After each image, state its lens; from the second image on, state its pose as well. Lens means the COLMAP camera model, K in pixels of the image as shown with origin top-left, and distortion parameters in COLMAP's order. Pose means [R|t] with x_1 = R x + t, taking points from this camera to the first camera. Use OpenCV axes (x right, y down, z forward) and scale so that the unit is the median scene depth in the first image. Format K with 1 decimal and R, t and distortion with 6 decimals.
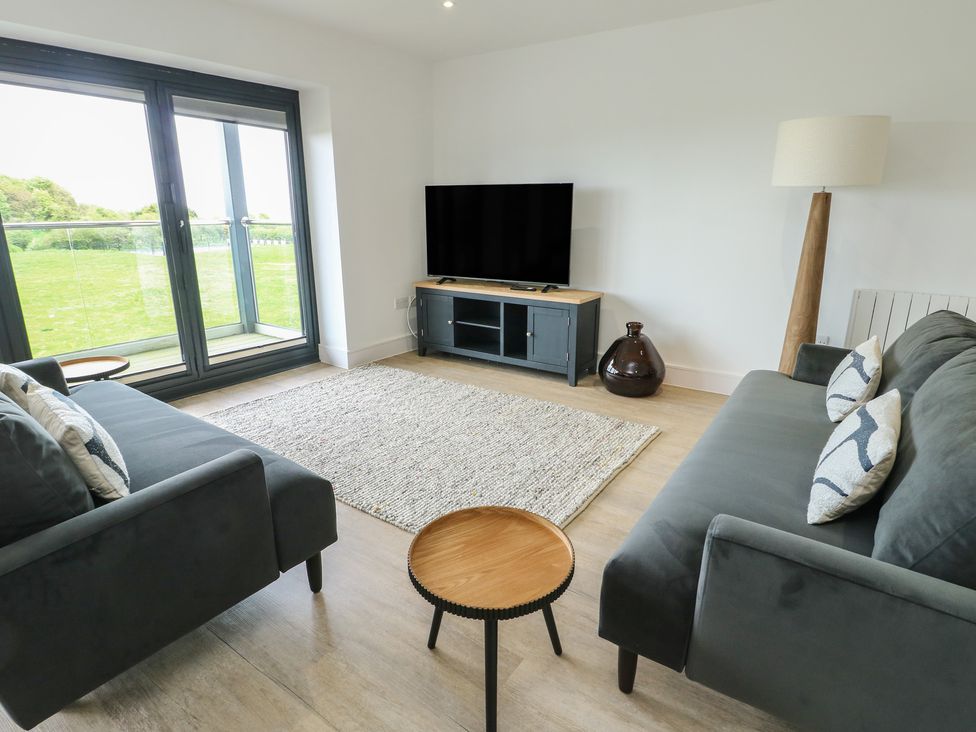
lens RADIAL K [[542.4, 0, 488.0], [0, 542.4, 366.0], [0, 0, 1]] dist [0.001518, -0.014682]
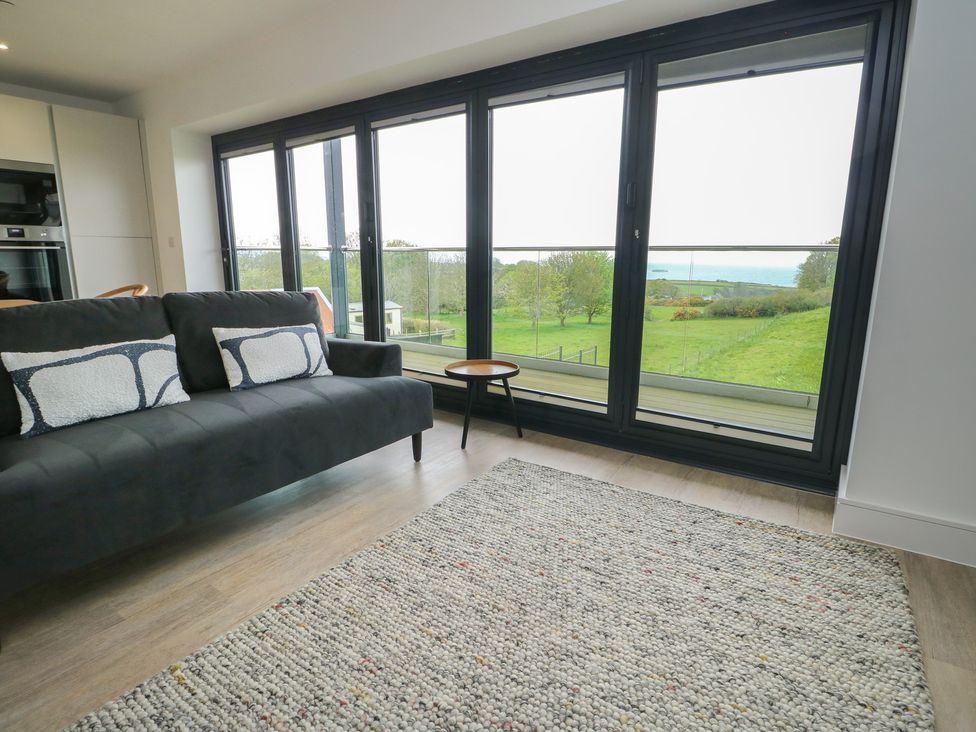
lens RADIAL K [[504.7, 0, 488.0], [0, 504.7, 366.0], [0, 0, 1]] dist [-0.000885, -0.015927]
pose [[0.013262, 0.203817, -0.978919, 0.158500], [-0.282043, 0.940015, 0.191895, -0.146785], [0.959310, 0.273552, 0.069952, 0.714945]]
